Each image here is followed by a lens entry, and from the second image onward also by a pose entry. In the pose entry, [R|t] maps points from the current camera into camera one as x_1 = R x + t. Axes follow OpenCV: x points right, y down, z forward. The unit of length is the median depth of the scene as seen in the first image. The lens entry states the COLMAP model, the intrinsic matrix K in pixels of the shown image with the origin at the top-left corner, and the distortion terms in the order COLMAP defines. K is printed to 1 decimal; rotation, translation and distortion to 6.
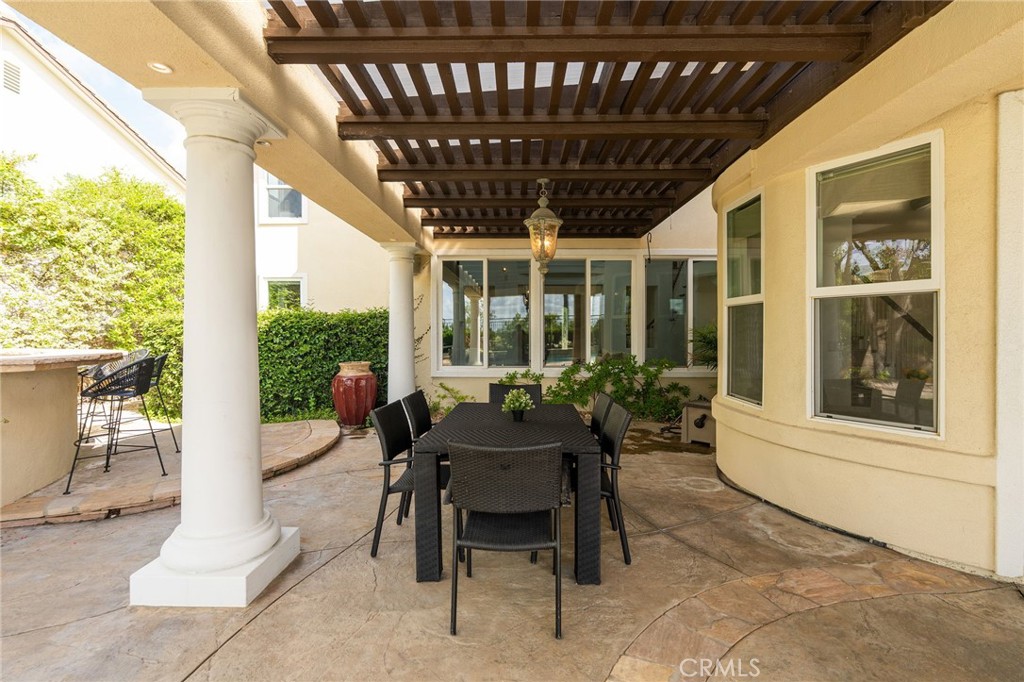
lens RADIAL K [[456.6, 0, 509.5], [0, 456.6, 333.5], [0, 0, 1]] dist [-0.004058, 0.000575]
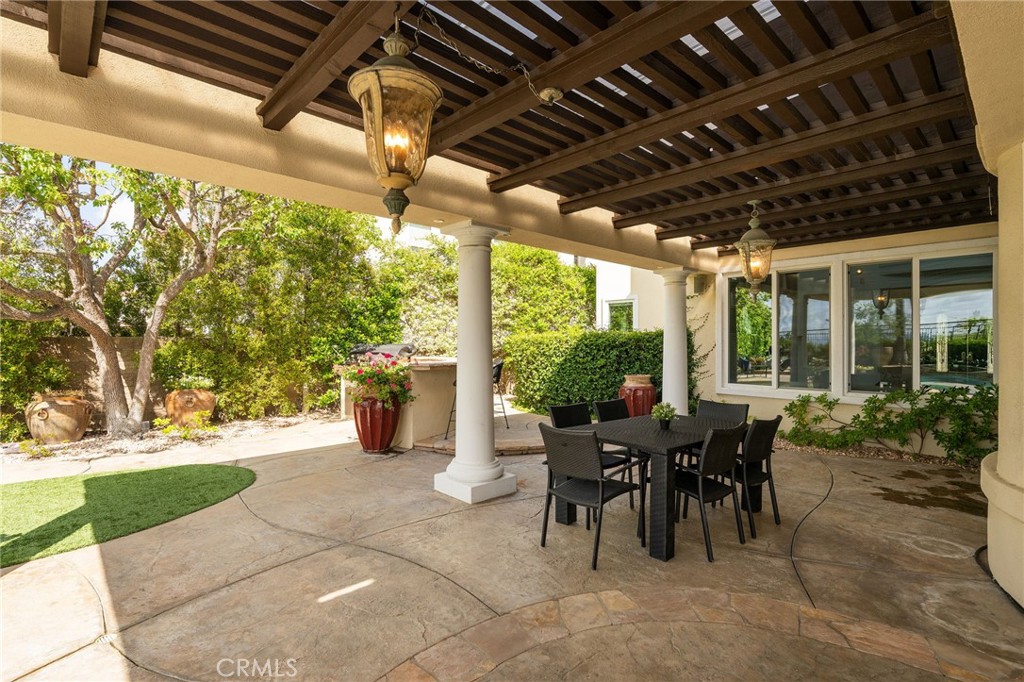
lens RADIAL K [[482.5, 0, 516.8], [0, 482.5, 344.2], [0, 0, 1]] dist [-0.003696, 0.001240]
pose [[0.700754, 0.004284, -0.713390, 0.510008], [-0.005779, 0.999983, 0.000328, -0.022177], [0.713380, 0.003893, 0.700767, -0.123091]]
